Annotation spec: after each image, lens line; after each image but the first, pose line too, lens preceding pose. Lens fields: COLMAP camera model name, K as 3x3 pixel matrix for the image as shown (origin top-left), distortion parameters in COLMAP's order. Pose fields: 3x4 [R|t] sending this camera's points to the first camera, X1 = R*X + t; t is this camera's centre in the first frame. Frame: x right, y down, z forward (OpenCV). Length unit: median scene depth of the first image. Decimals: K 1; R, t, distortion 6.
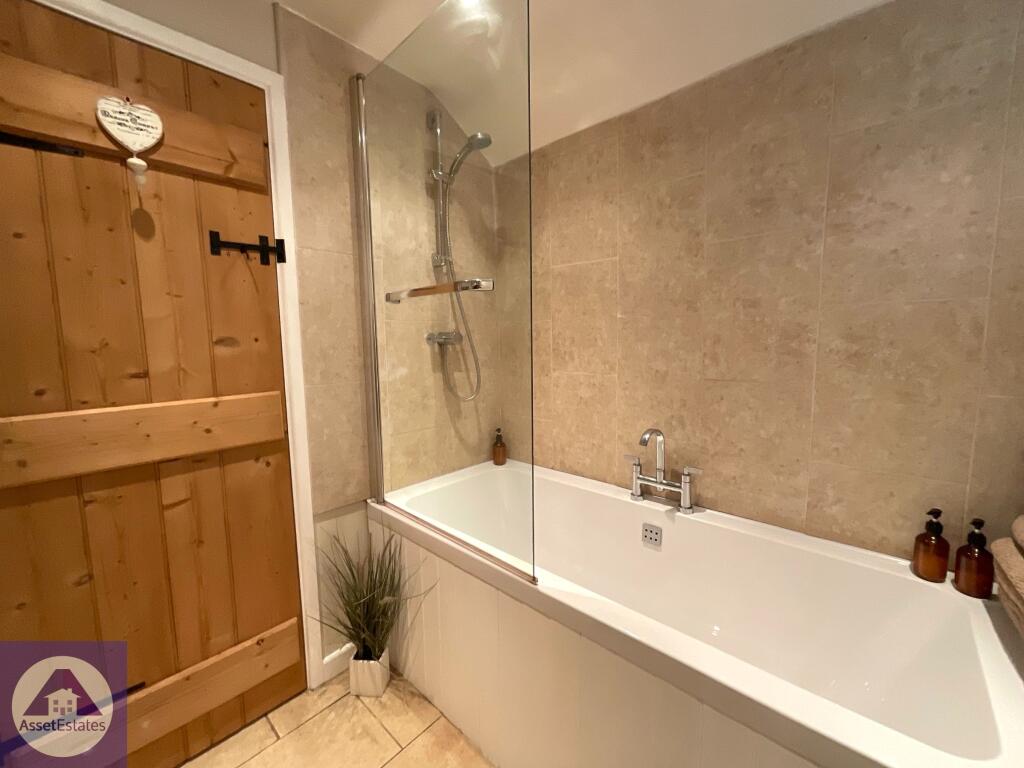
lens RADIAL K [[420.1, 0, 516.4], [0, 420.1, 382.3], [0, 0, 1]] dist [-0.003252, -0.001018]
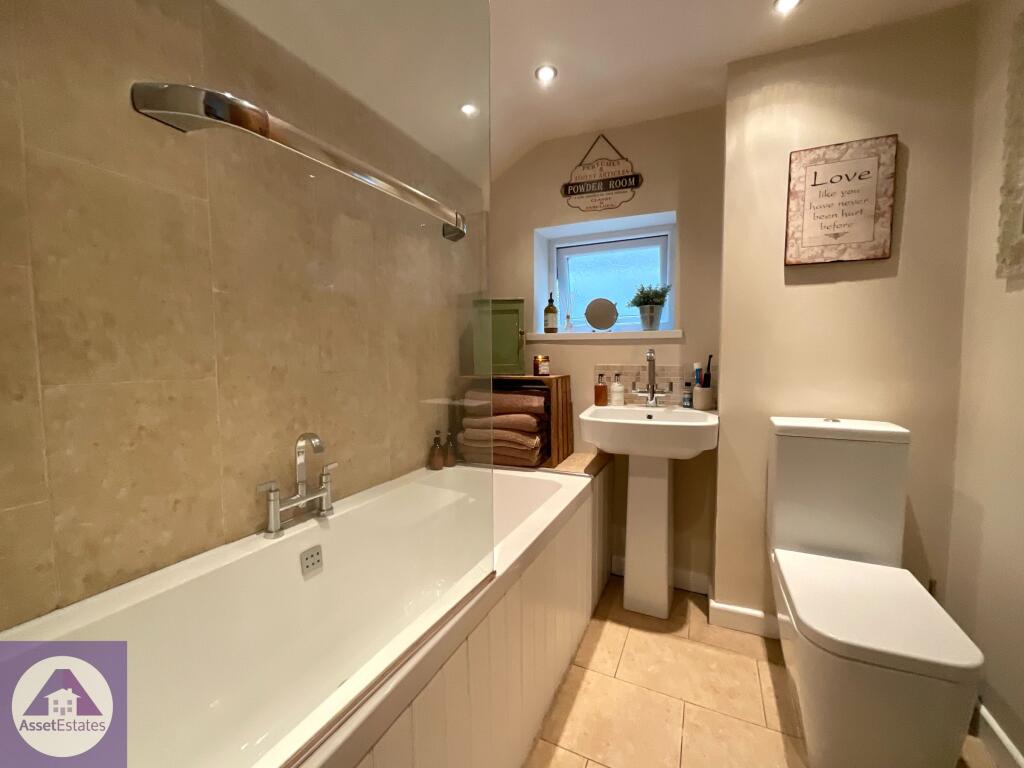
lens RADIAL K [[420.1, 0, 517.4], [0, 420.1, 385.3], [0, 0, 1]] dist [-0.003252, -0.001018]
pose [[-0.314625, -0.051380, 0.947825, -0.586320], [0.107651, 0.990160, 0.089409, -0.015234], [-0.943092, 0.130165, -0.305998, 0.817059]]
